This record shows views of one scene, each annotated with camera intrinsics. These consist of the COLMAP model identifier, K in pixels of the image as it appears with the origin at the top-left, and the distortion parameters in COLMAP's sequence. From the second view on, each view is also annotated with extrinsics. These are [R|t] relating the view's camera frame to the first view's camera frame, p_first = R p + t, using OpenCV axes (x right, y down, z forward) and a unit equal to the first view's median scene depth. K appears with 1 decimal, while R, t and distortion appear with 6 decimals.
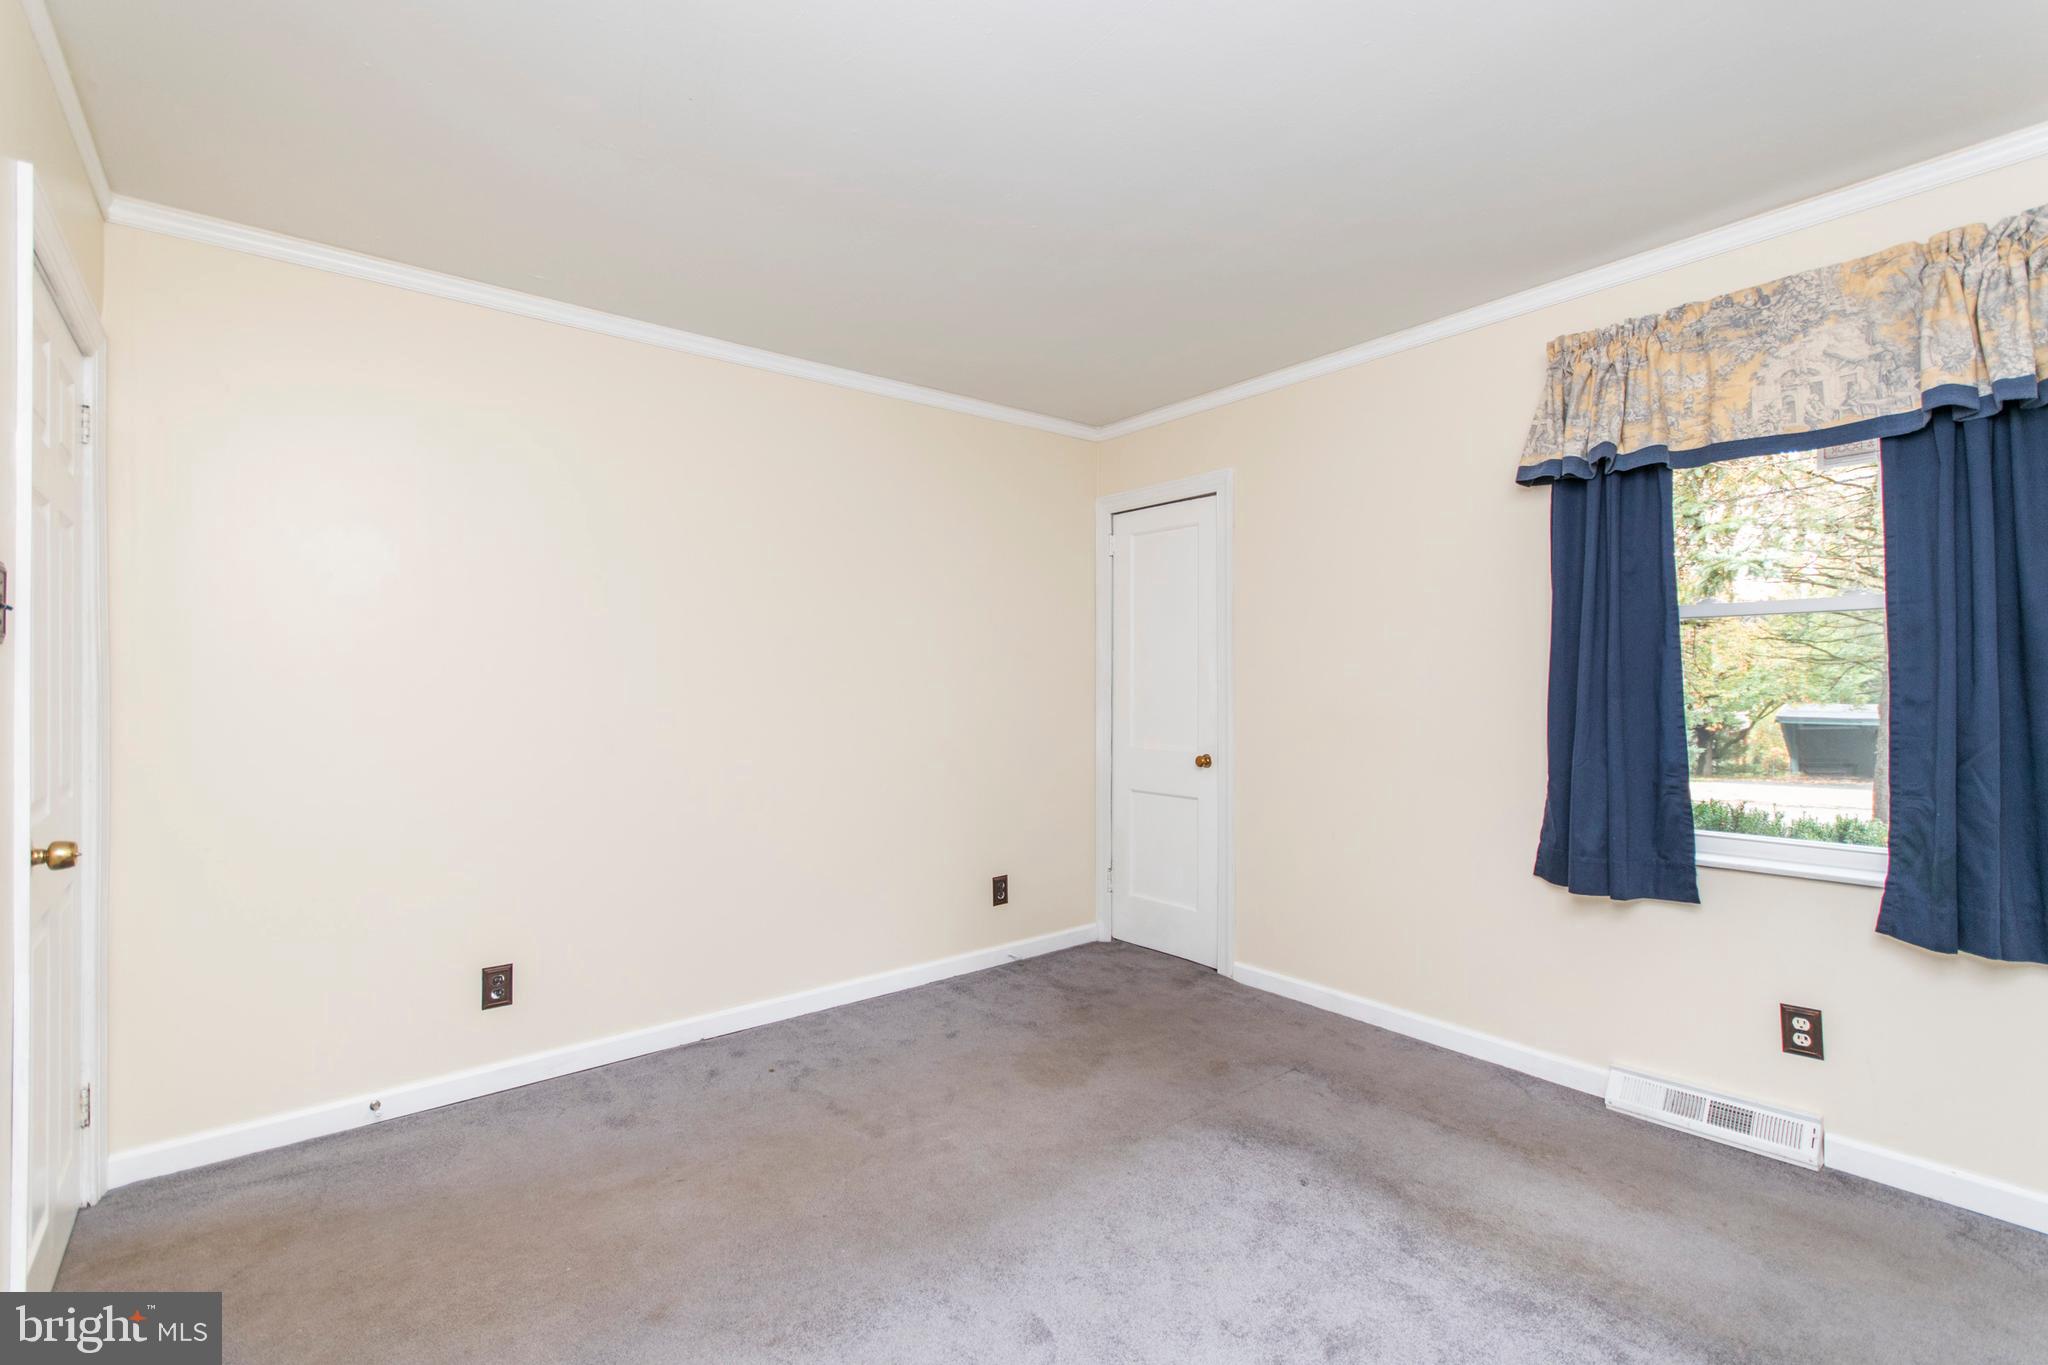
lens RADIAL K [[899.8, 0, 1022.2], [0, 899.8, 688.1], [0, 0, 1]] dist [0.005554, -0.002697]
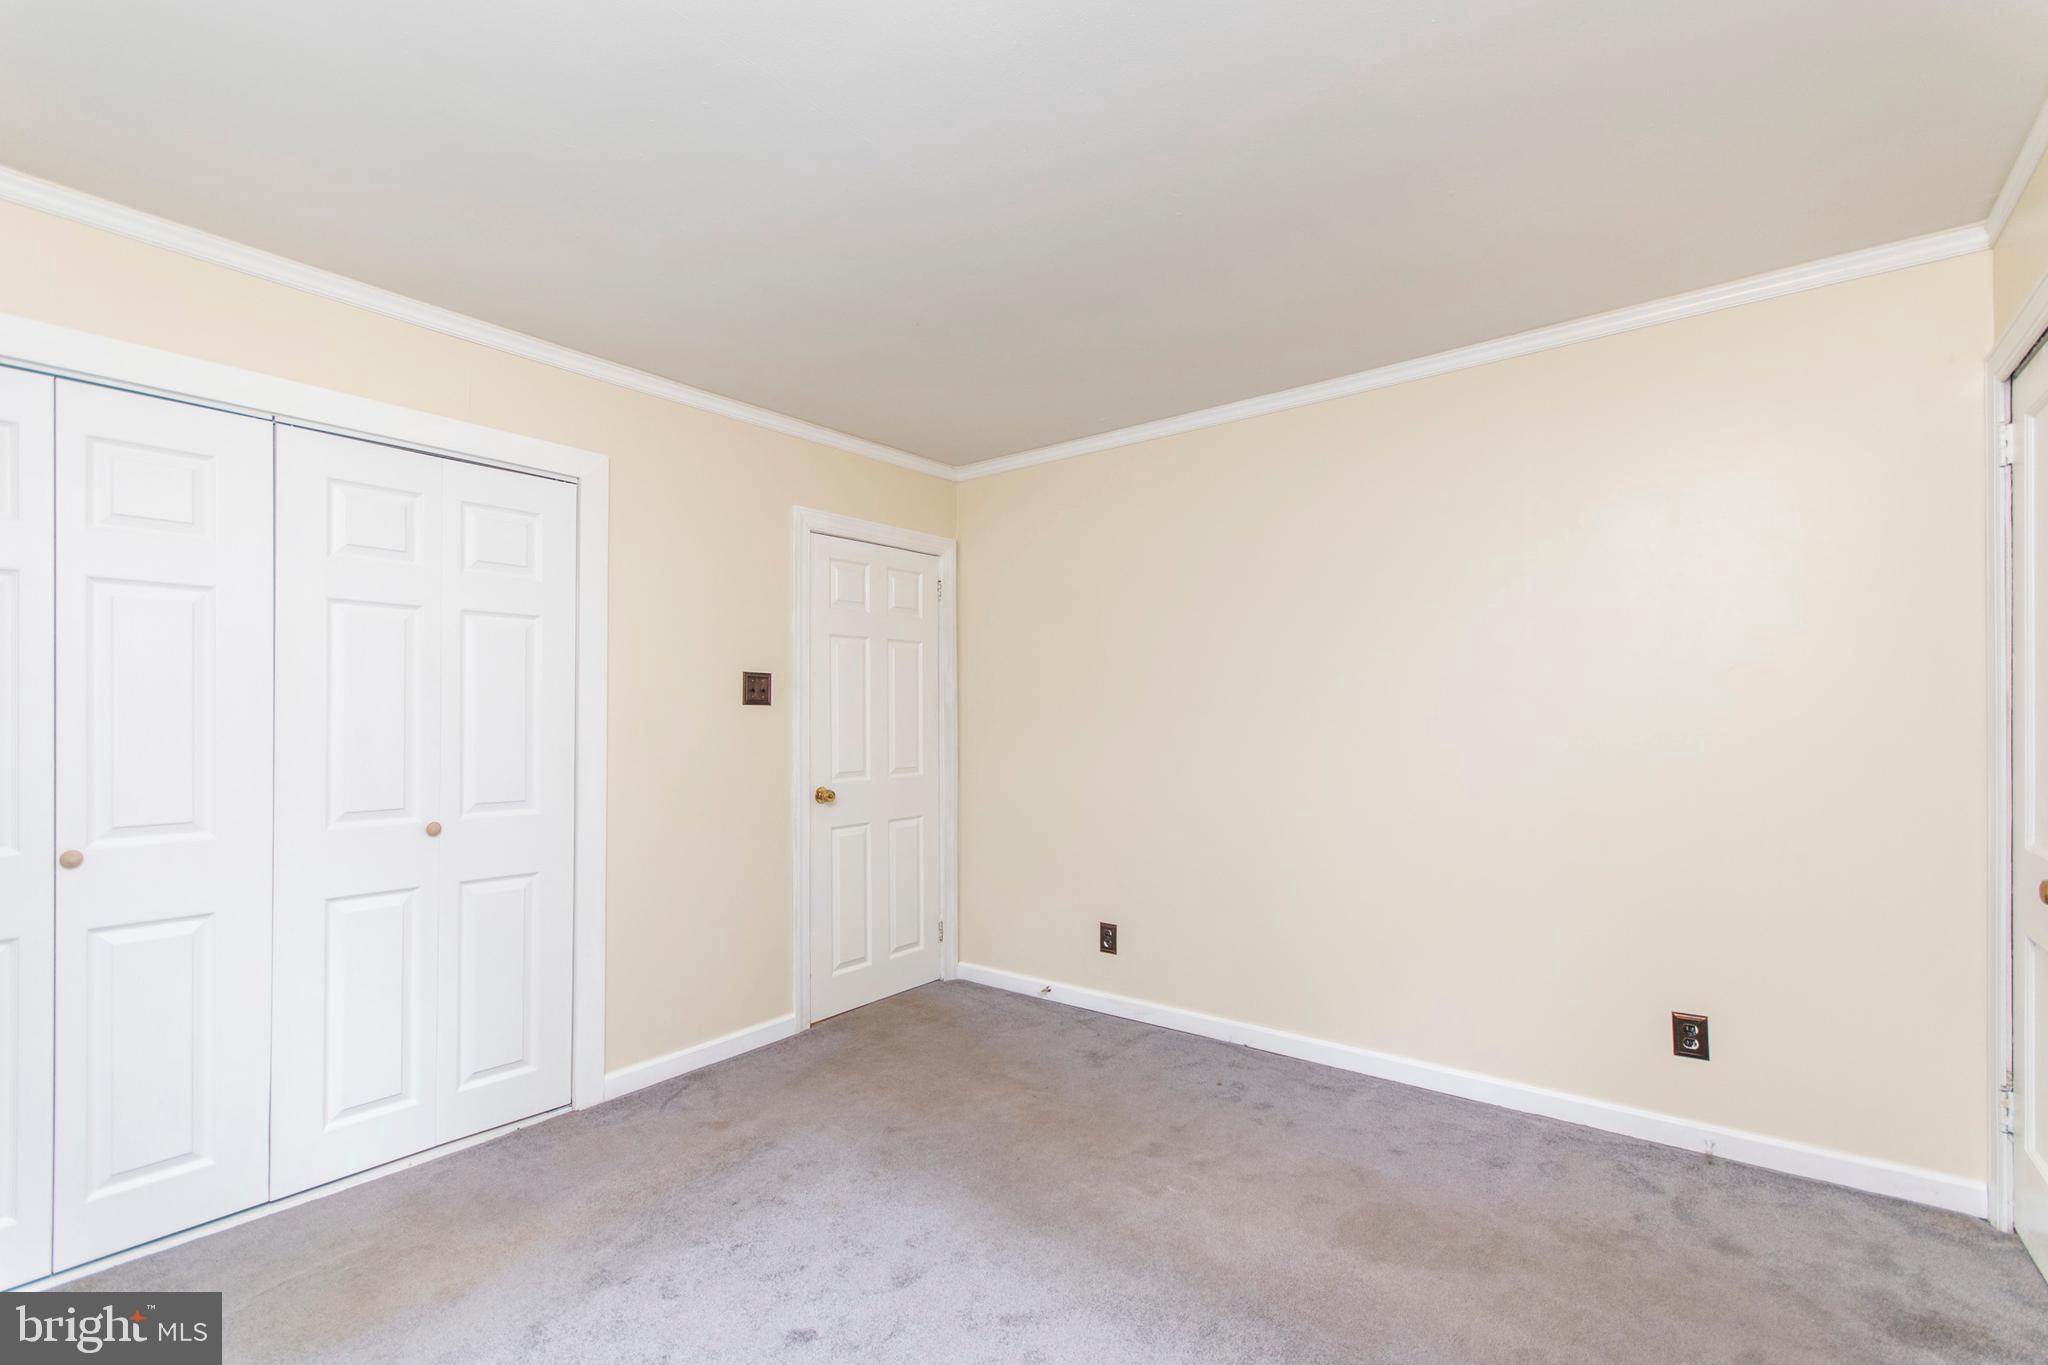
lens RADIAL K [[899.8, 0, 1024.4], [0, 899.8, 702.3], [0, 0, 1]] dist [0.005554, -0.002697]
pose [[0.237077, -0.008907, -0.971450, 0.795551], [-0.000155, 0.999958, -0.009206, -0.026737], [0.971491, 0.002333, 0.237065, 0.566192]]
